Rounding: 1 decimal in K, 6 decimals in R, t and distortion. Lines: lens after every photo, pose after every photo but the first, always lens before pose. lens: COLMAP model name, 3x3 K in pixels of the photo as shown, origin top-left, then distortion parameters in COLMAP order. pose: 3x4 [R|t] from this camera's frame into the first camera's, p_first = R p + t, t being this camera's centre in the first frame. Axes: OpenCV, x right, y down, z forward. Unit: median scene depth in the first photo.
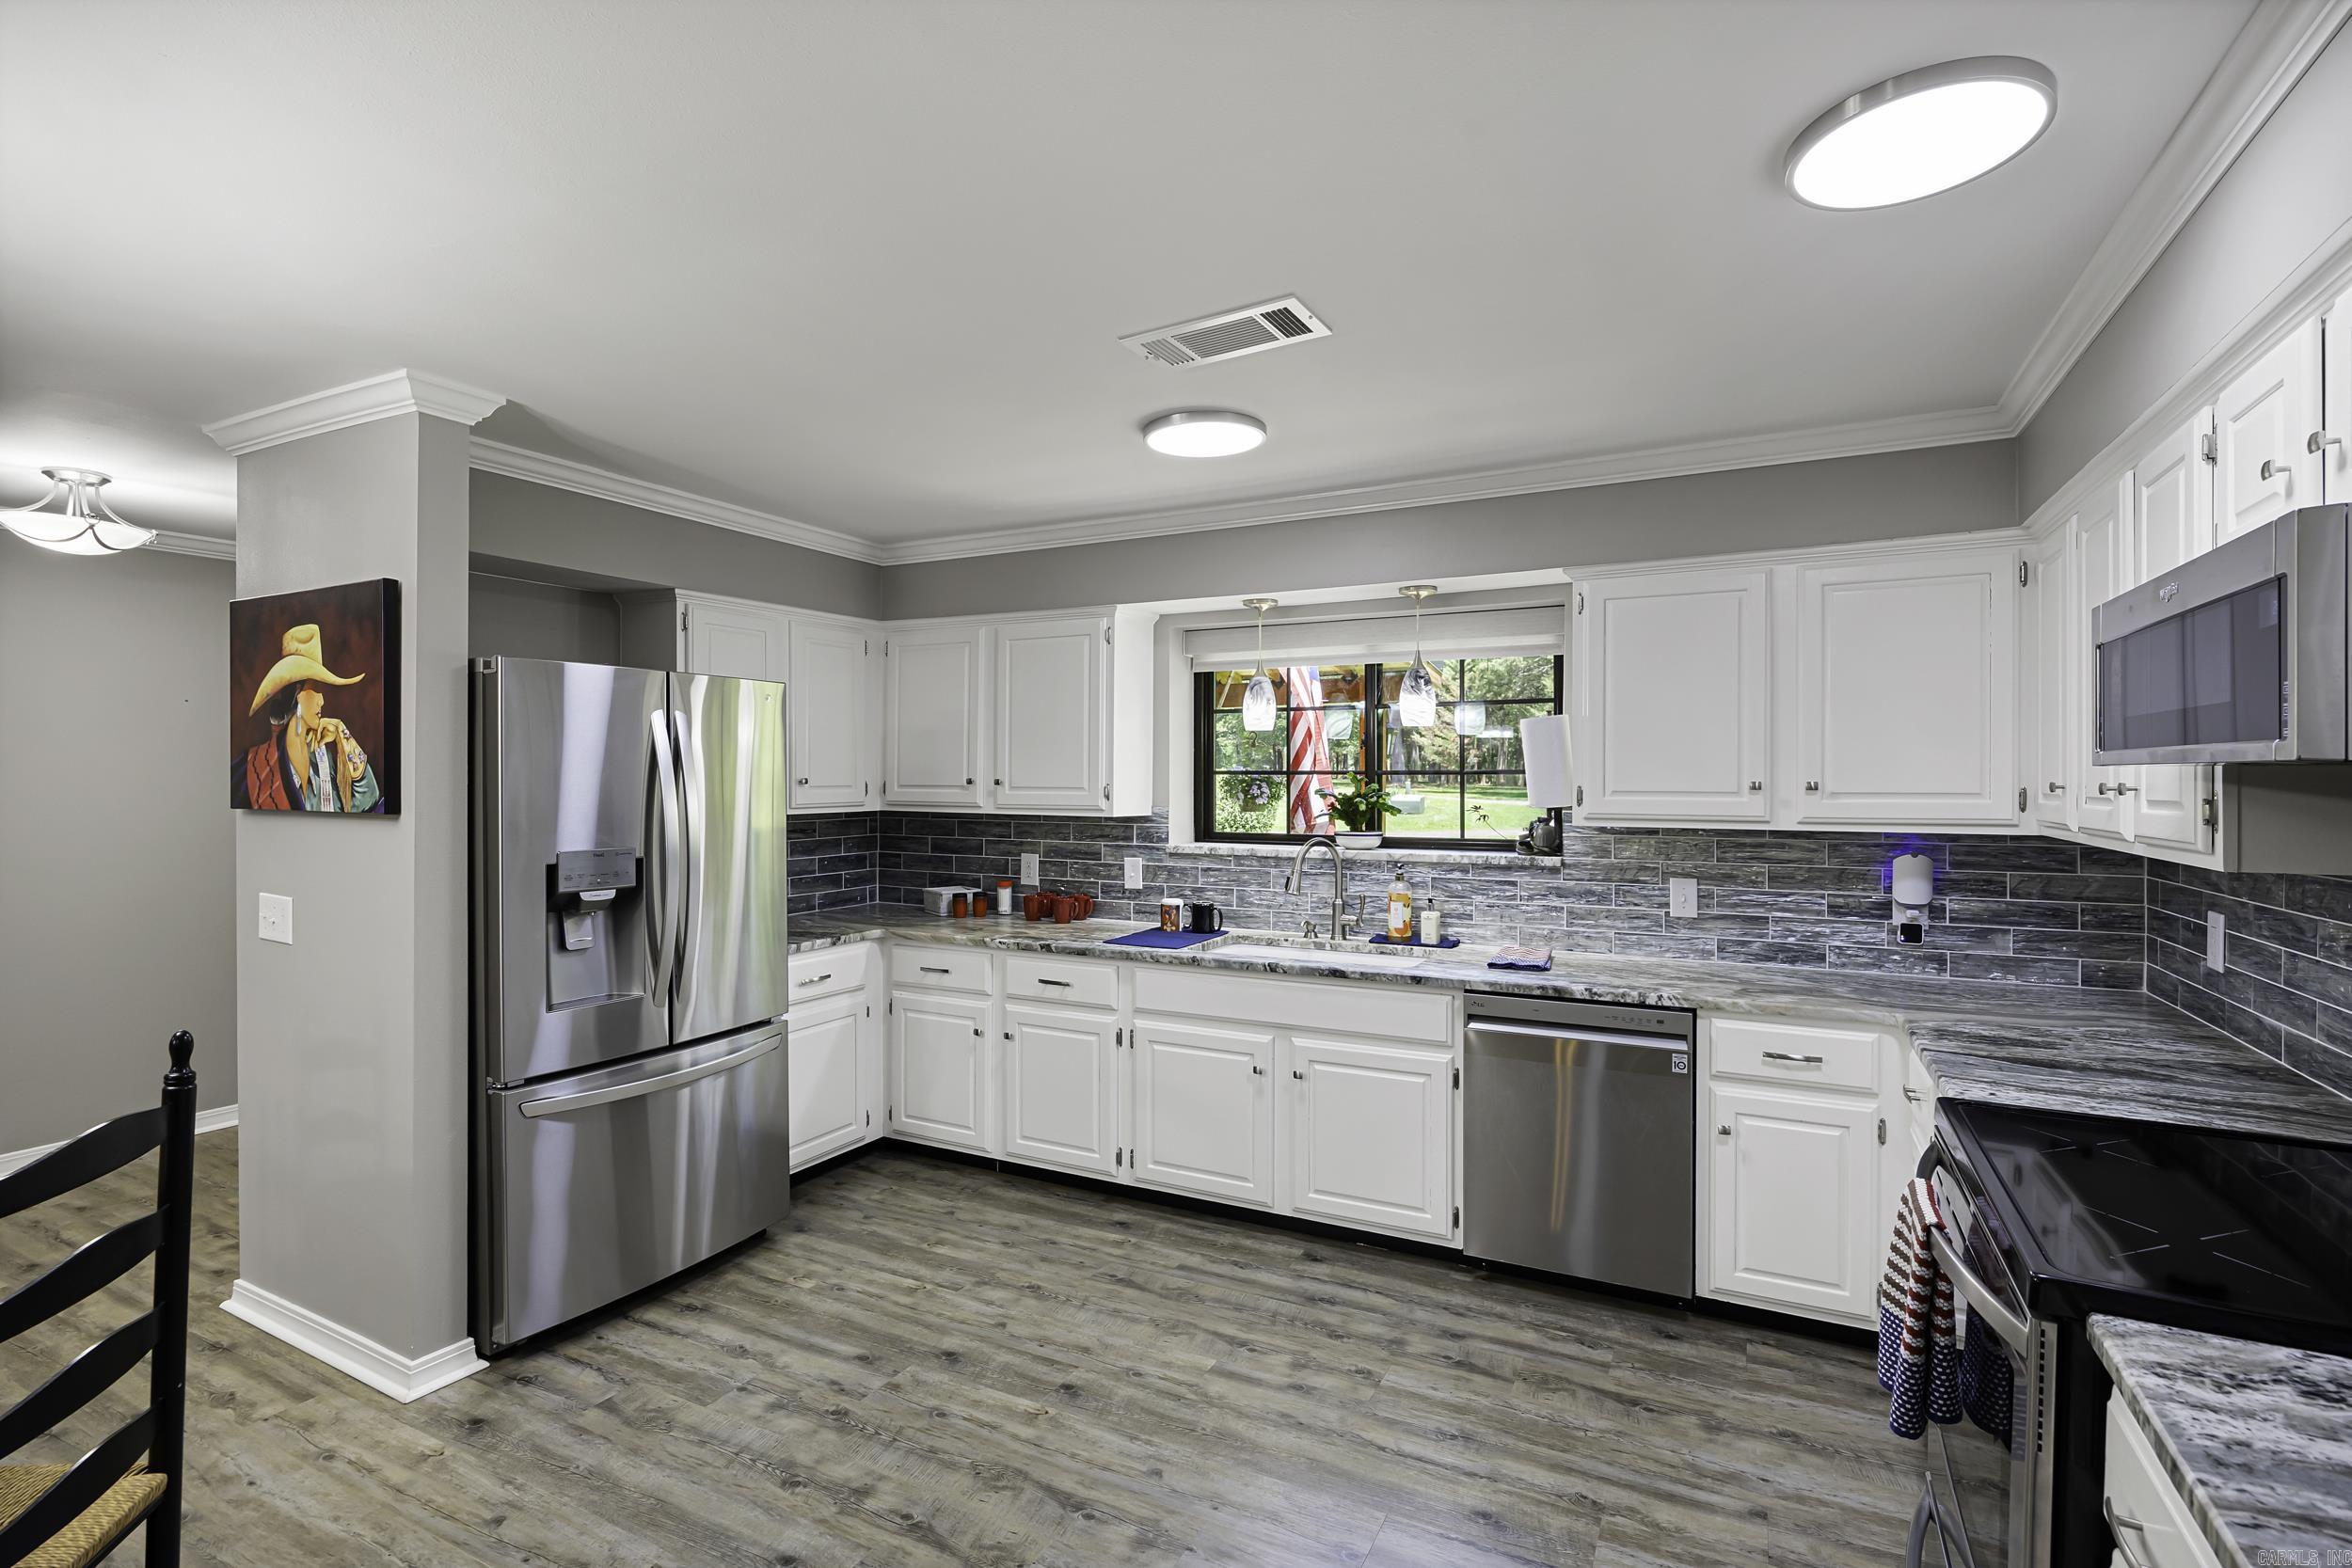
lens RADIAL K [[1086.6, 0, 1190.5], [0, 1086.6, 776.7], [0, 0, 1]] dist [-0.010785, -0.000530]
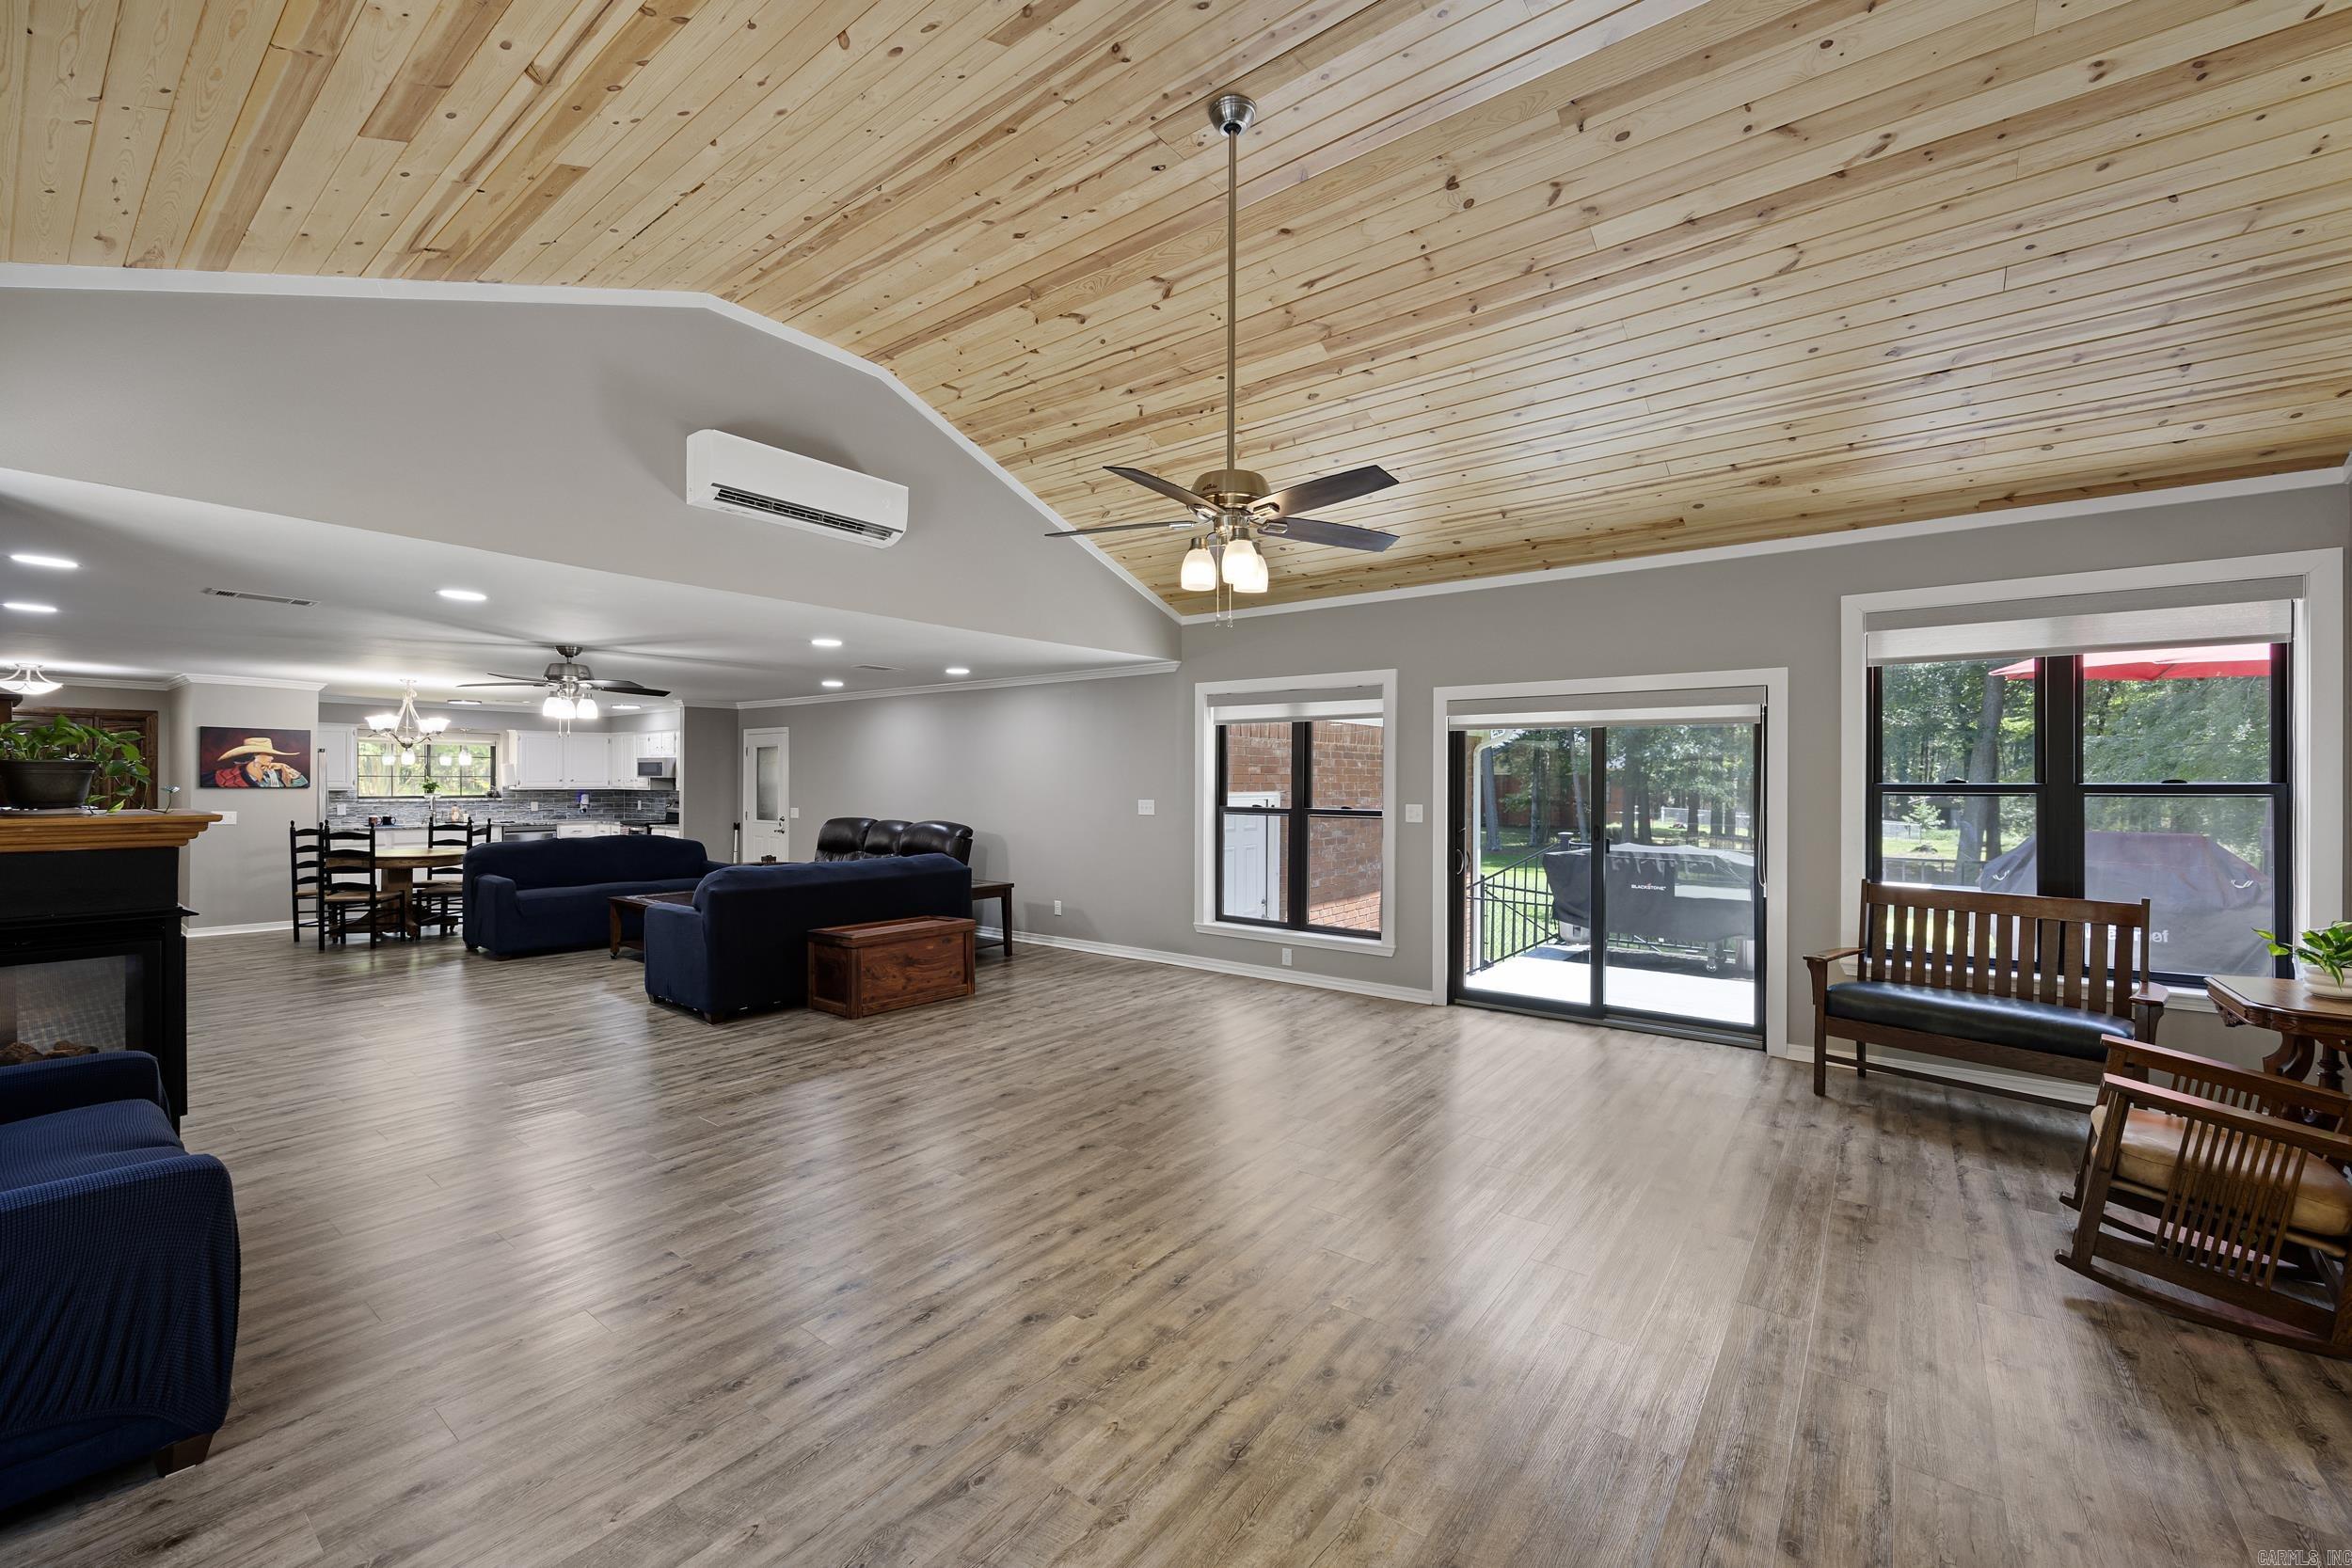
lens RADIAL K [[945.3, 0, 1175.2], [0, 945.3, 781.2], [0, 0, 1]] dist [-0.003778, -0.000259]
pose [[0.185023, -0.001940, 0.982732, -3.328978], [-0.005096, 0.999983, 0.002934, -0.014676], [-0.982721, -0.005550, 0.185010, -2.650976]]
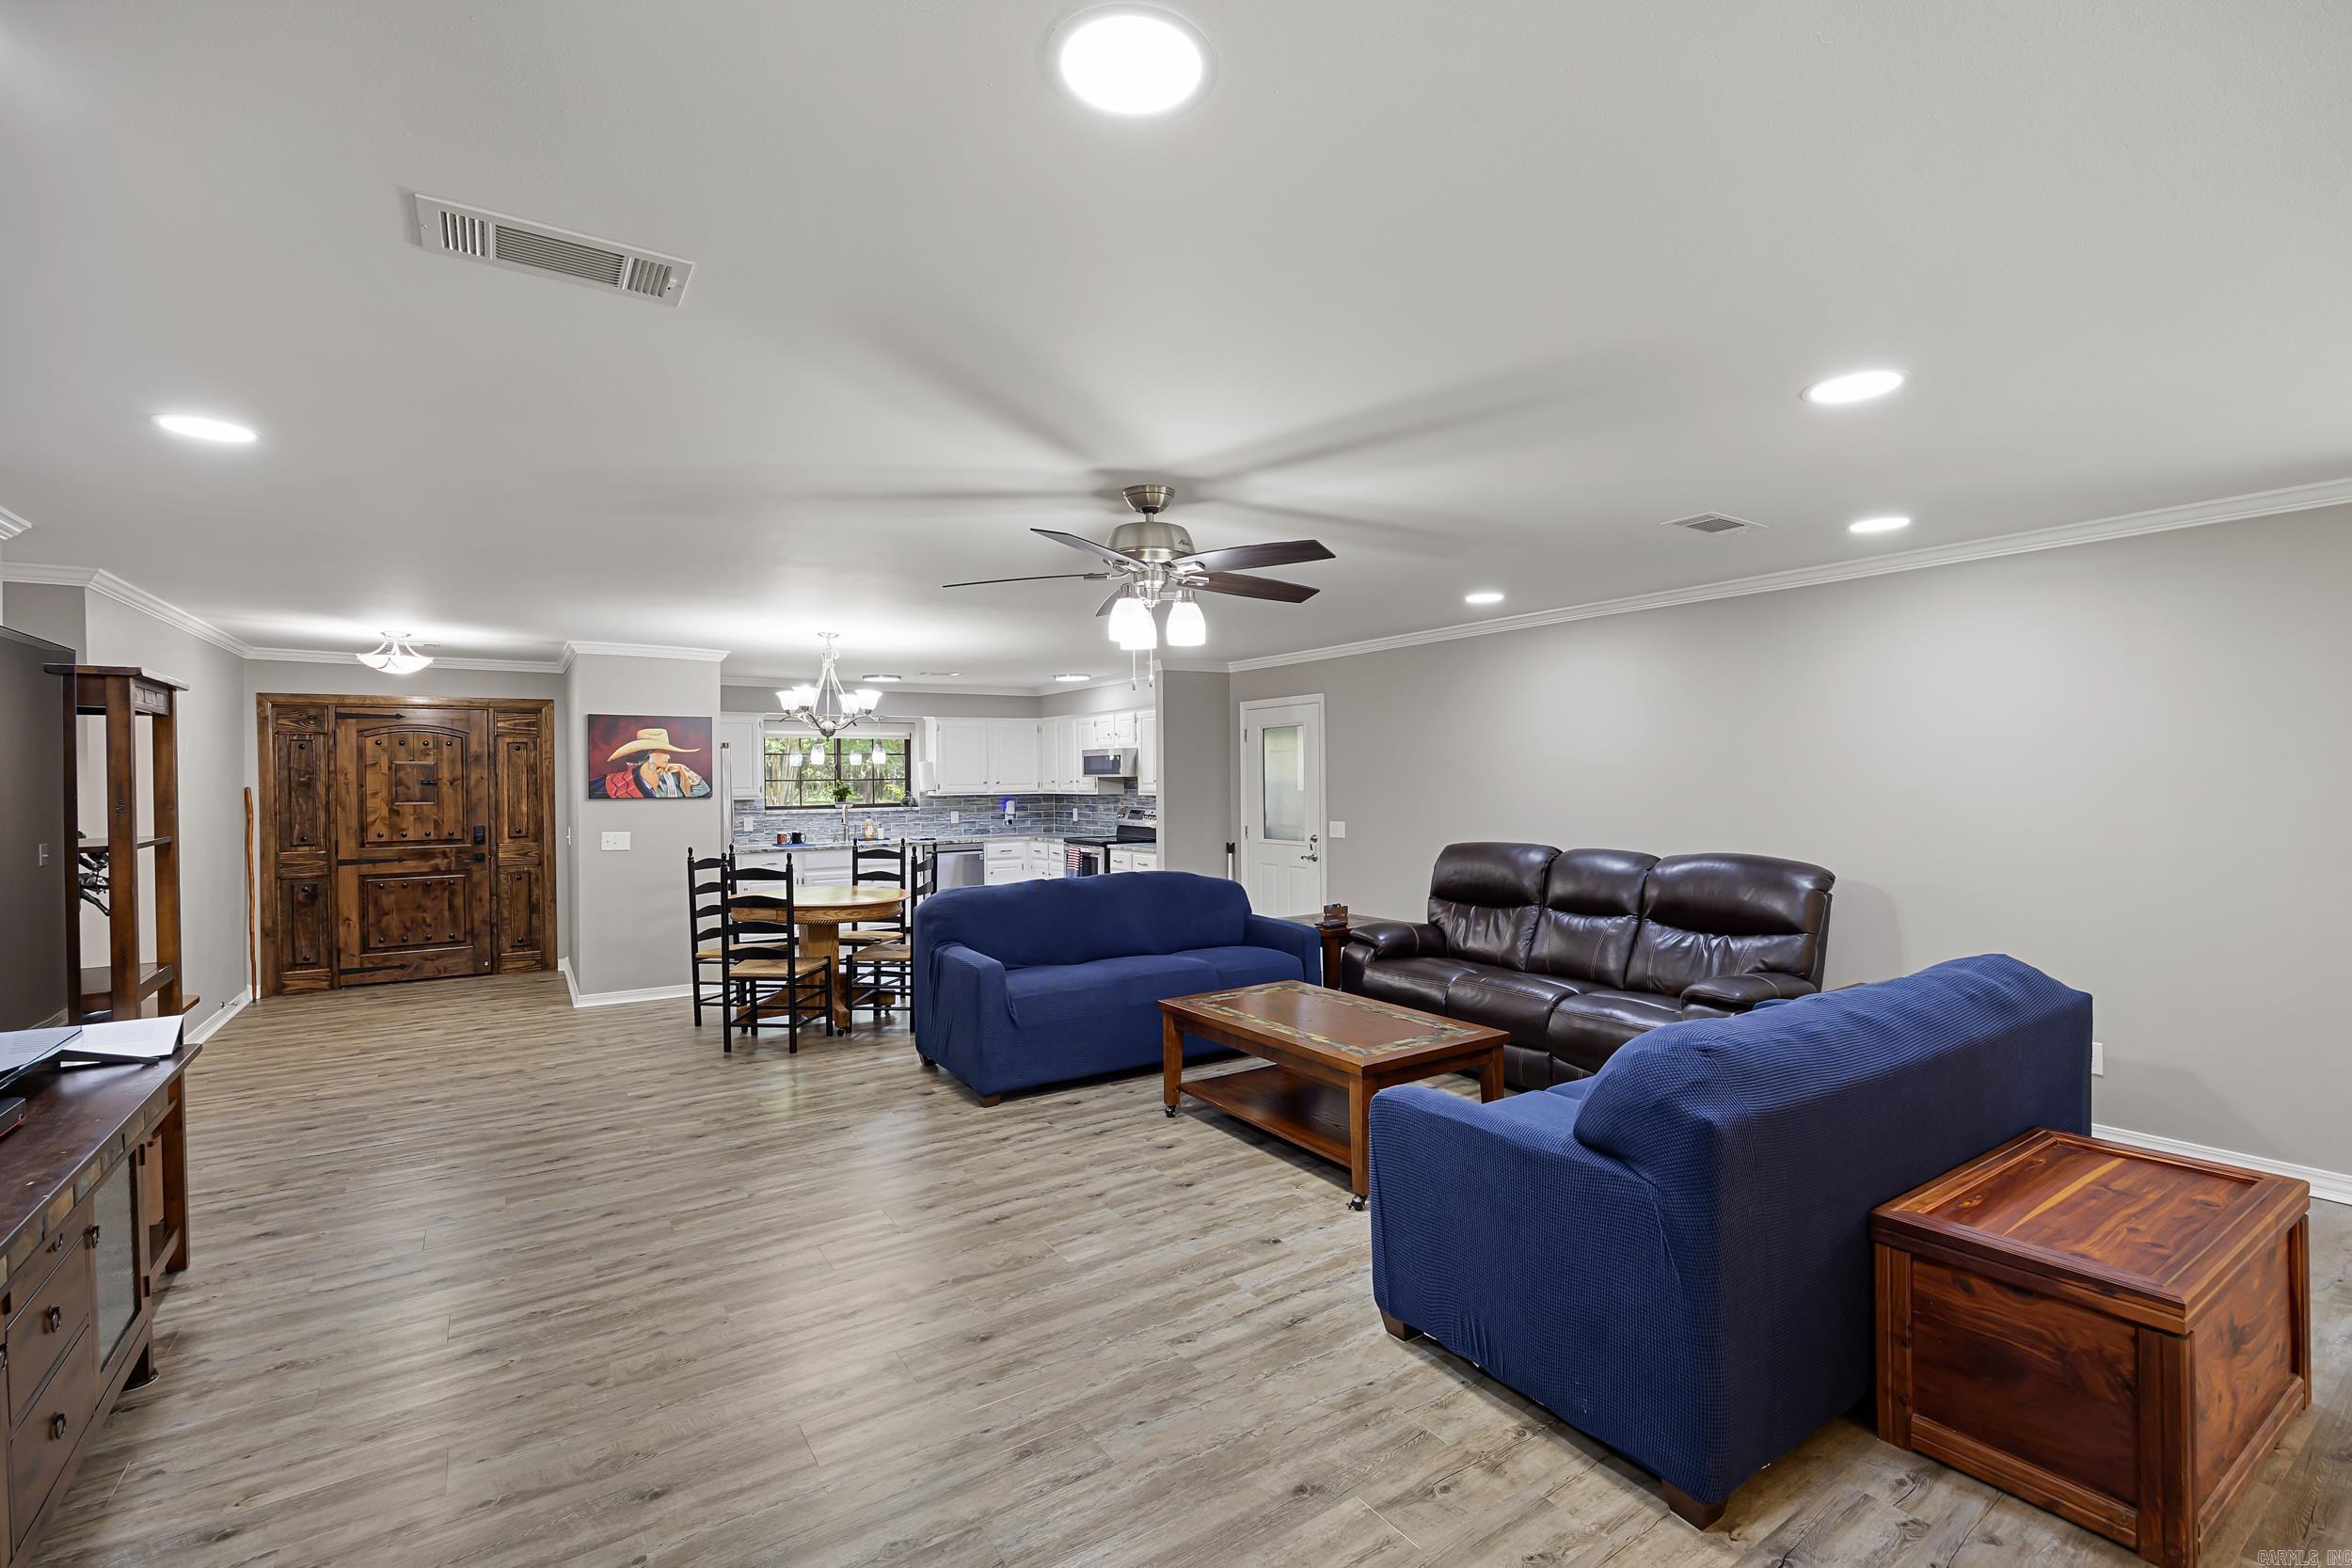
lens RADIAL K [[1023.7, 0, 1168.2], [0, 1023.7, 779.9], [0, 0, 1]] dist [-0.008154, 0.000055]
pose [[0.495753, -0.008780, 0.868419, -2.304472], [0.010507, 0.999936, 0.004111, -0.009005], [-0.868400, 0.007087, 0.495814, -1.324837]]
